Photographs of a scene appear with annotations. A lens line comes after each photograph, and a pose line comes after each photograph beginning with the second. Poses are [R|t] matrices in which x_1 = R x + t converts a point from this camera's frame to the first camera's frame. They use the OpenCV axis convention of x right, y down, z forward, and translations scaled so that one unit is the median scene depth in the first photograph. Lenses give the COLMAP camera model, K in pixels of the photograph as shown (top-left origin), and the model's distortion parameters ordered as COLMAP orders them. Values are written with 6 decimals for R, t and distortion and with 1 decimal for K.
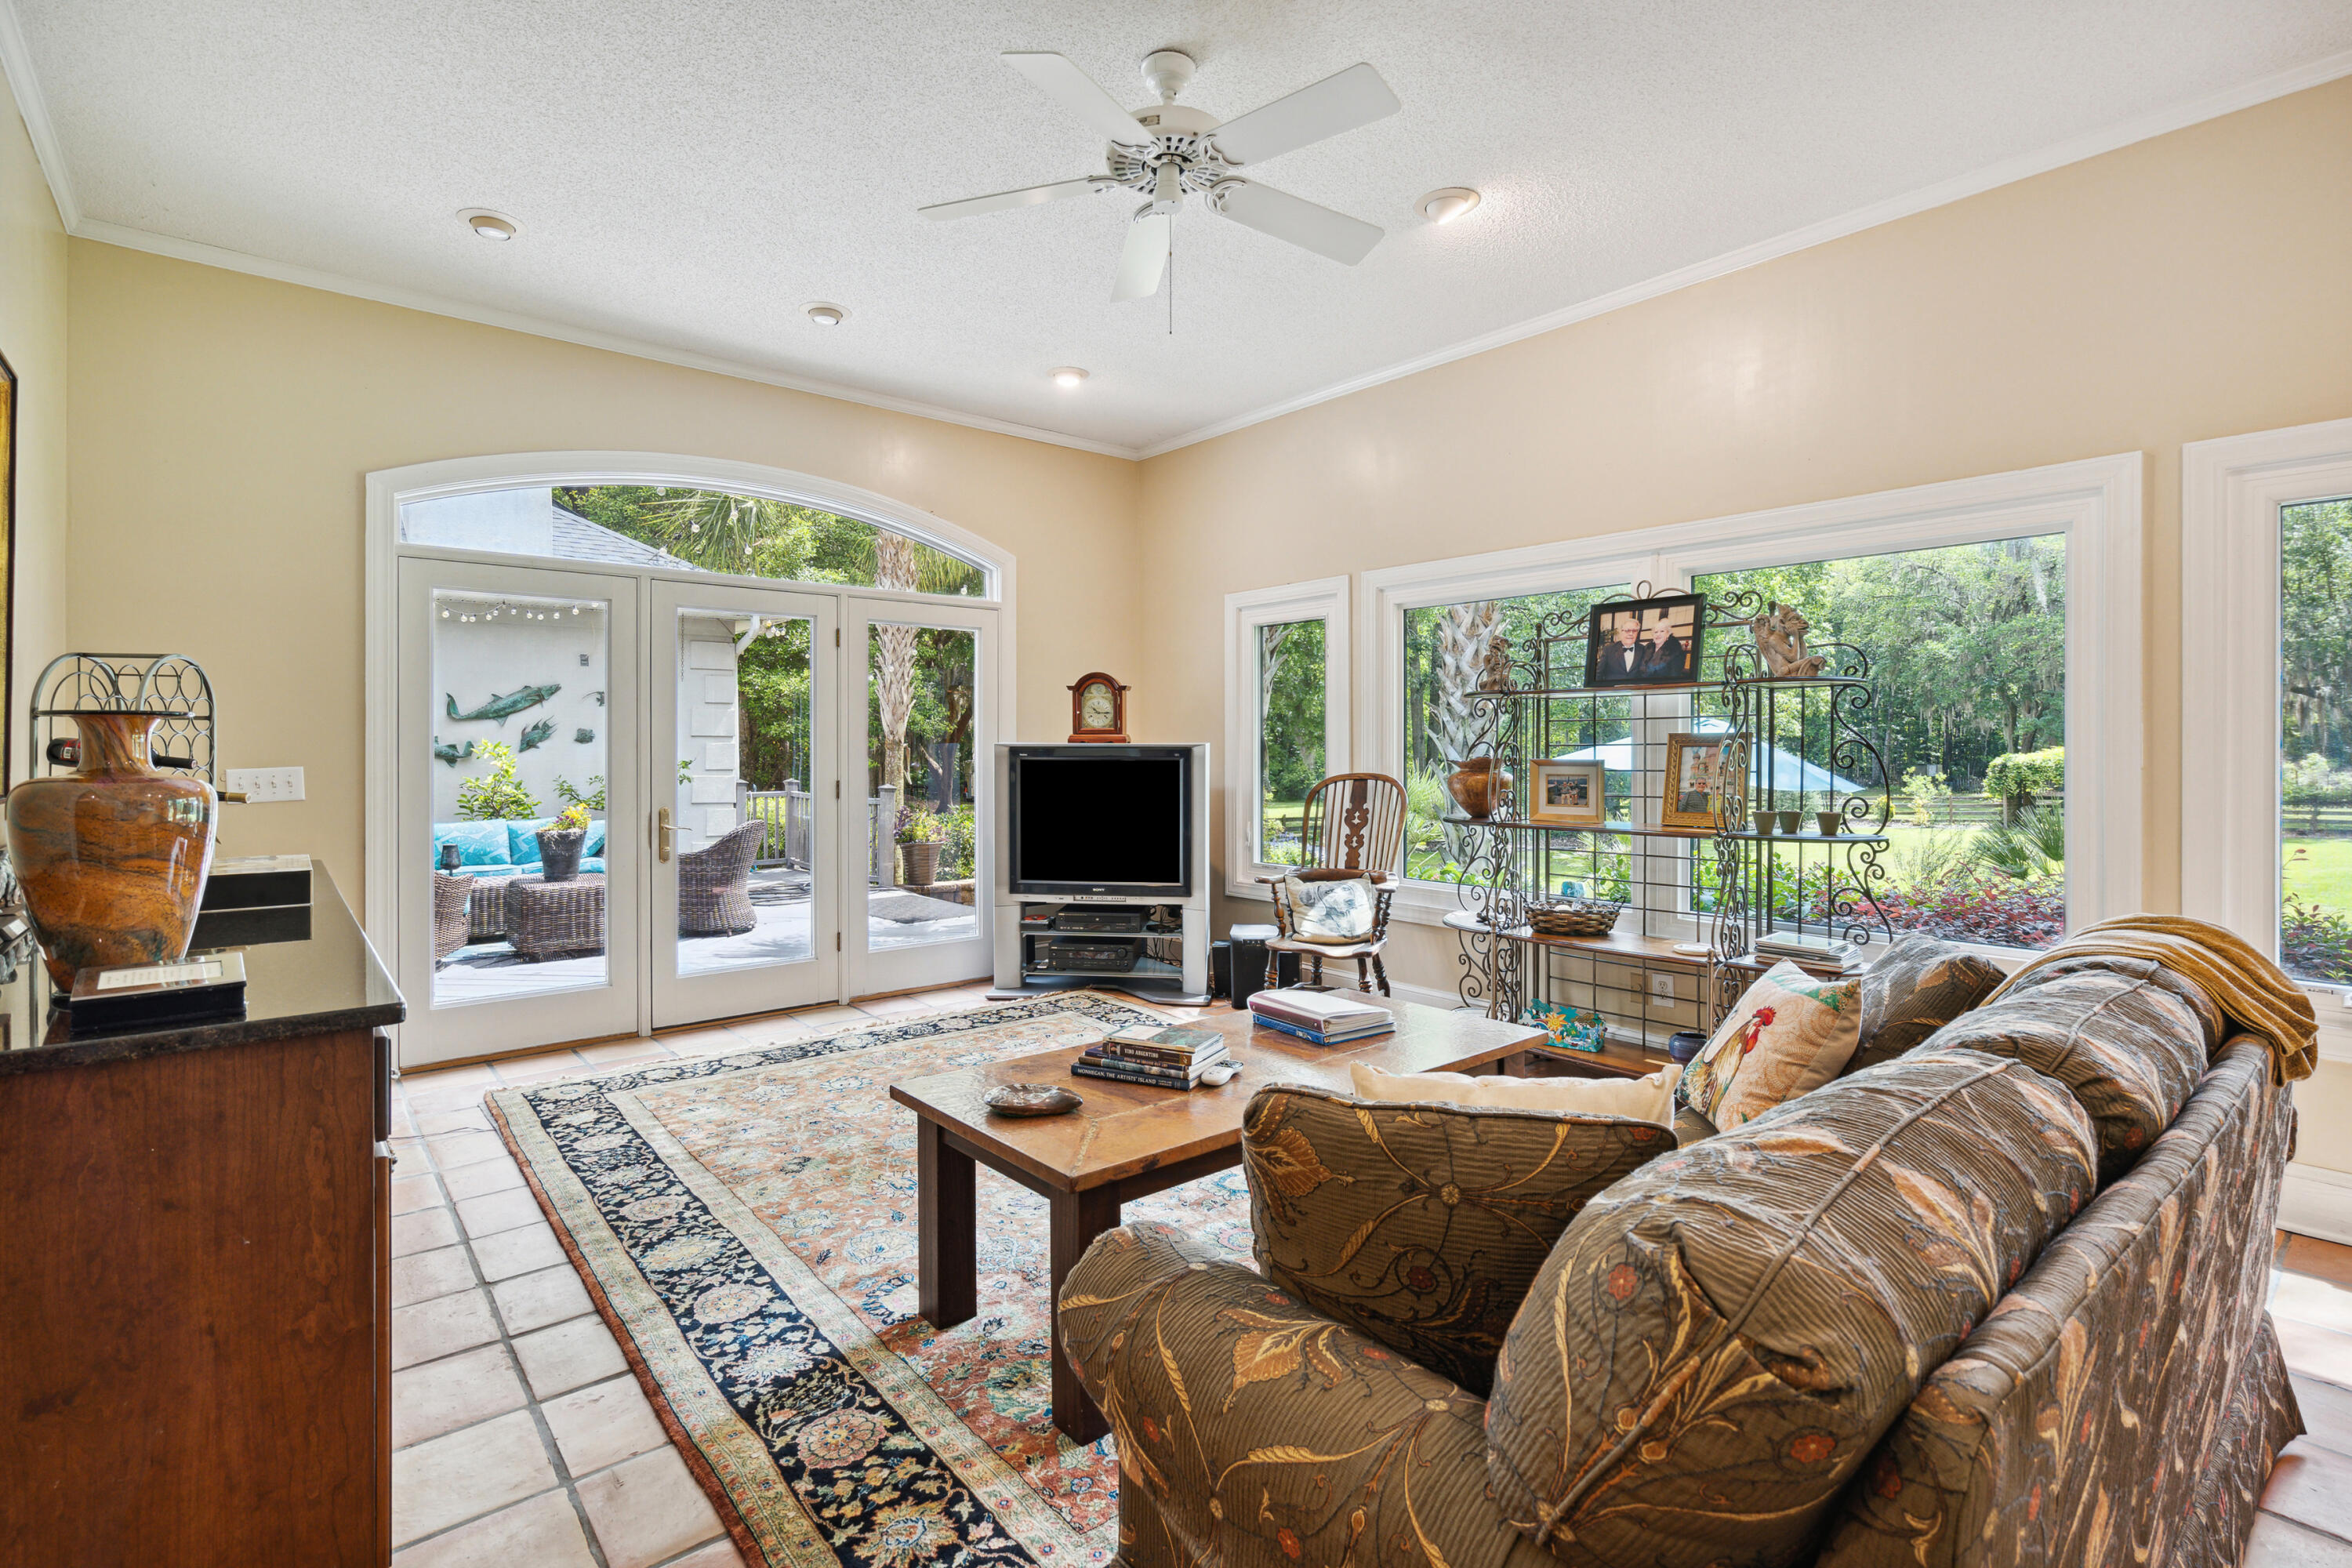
lens RADIAL K [[1092.2, 0, 1171.4], [0, 1092.2, 746.4], [0, 0, 1]] dist [-0.000347, -0.000179]
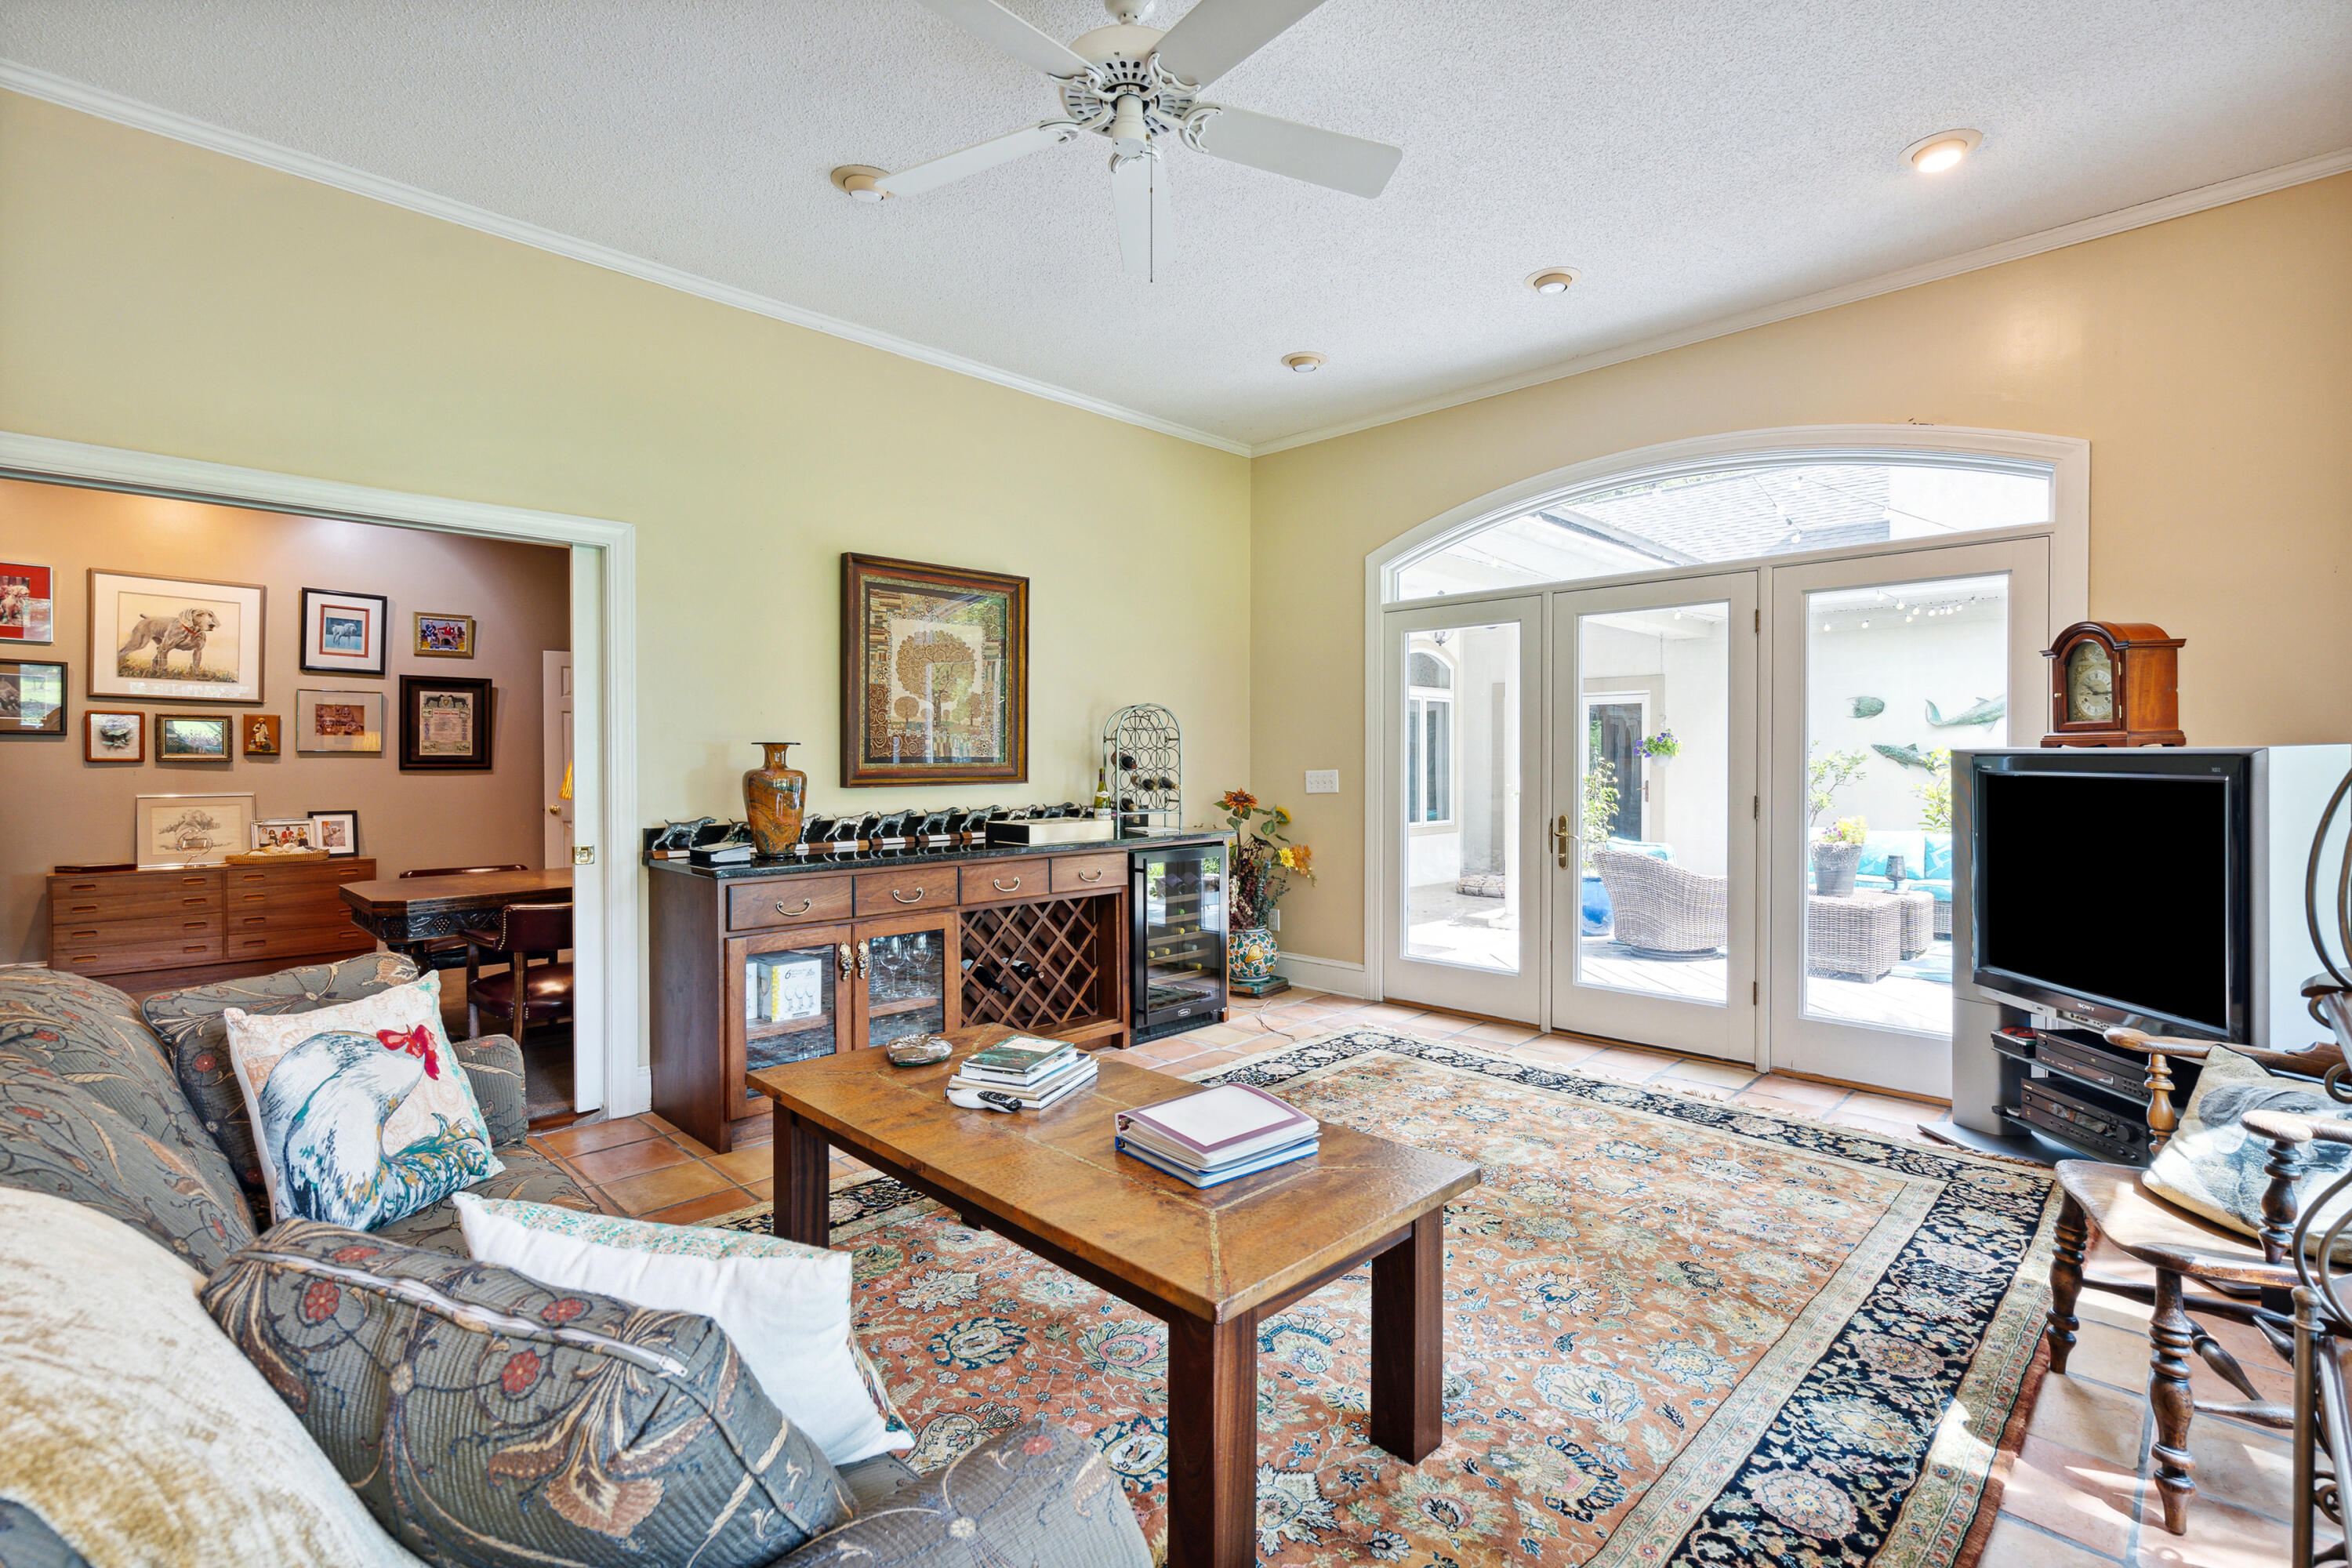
lens RADIAL K [[1072.2, 0, 1177.3], [0, 1072.2, 769.1], [0, 0, 1]] dist [-0.001851, -0.000147]
pose [[0.095477, 0.011765, -0.995362, 0.441667], [0.002167, 0.999925, 0.012026, 0.000300], [0.995429, -0.003305, 0.095445, 0.484230]]
